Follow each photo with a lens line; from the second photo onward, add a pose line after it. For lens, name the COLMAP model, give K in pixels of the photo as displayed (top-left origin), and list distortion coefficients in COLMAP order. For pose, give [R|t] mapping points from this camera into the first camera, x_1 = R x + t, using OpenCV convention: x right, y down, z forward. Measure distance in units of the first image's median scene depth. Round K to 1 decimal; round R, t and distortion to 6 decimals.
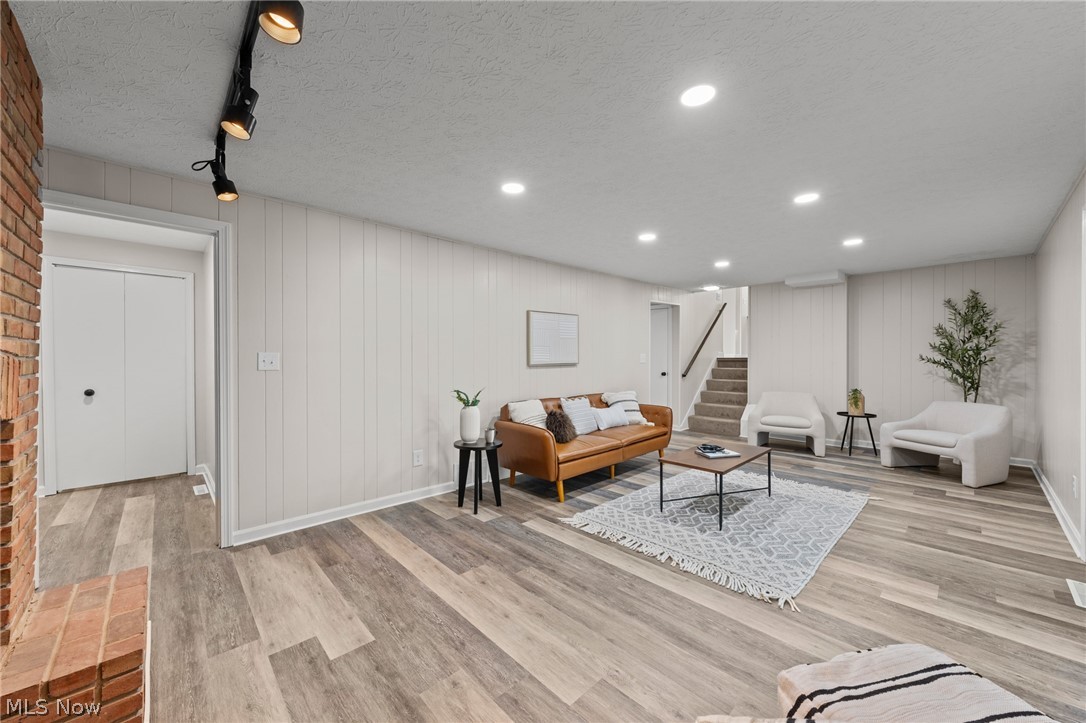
lens RADIAL K [[406.3, 0, 542.8], [0, 406.3, 358.5], [0, 0, 1]] dist [-0.000142, -0.000814]
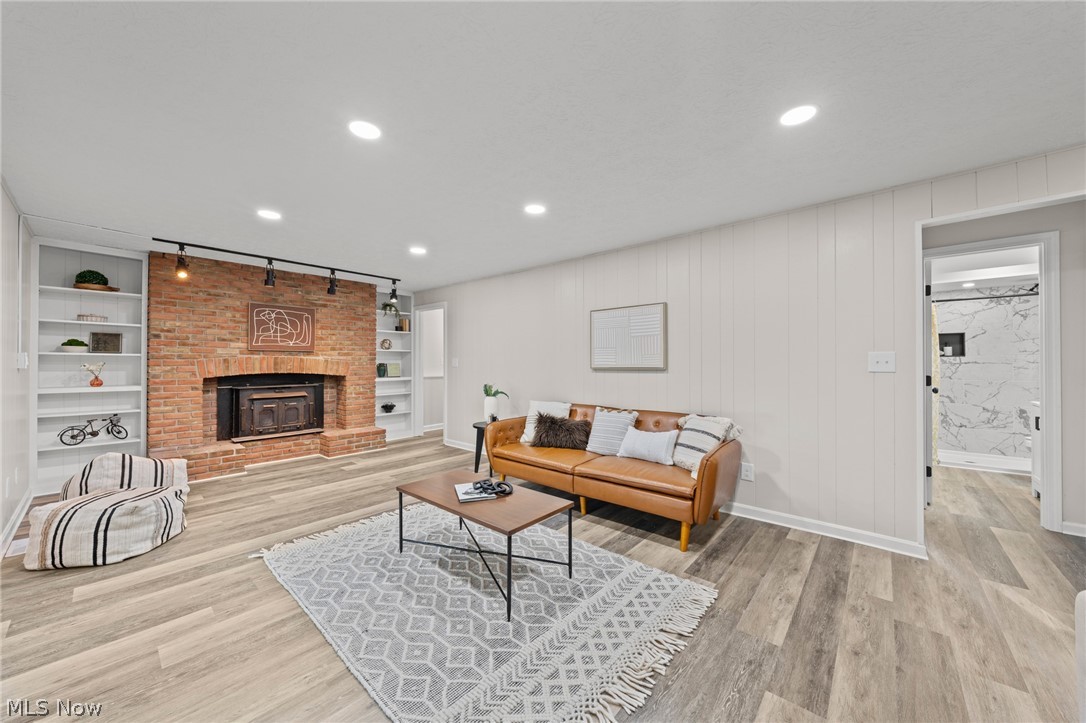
lens RADIAL K [[381.5, 0, 539.8], [0, 381.5, 360.0], [0, 0, 1]] dist [-0.005687, 0.000623]
pose [[0.100223, -0.002706, -0.994961, 1.585789], [0.002438, 0.999994, -0.002474, -0.002627], [0.994962, -0.002178, 0.100229, 1.478321]]
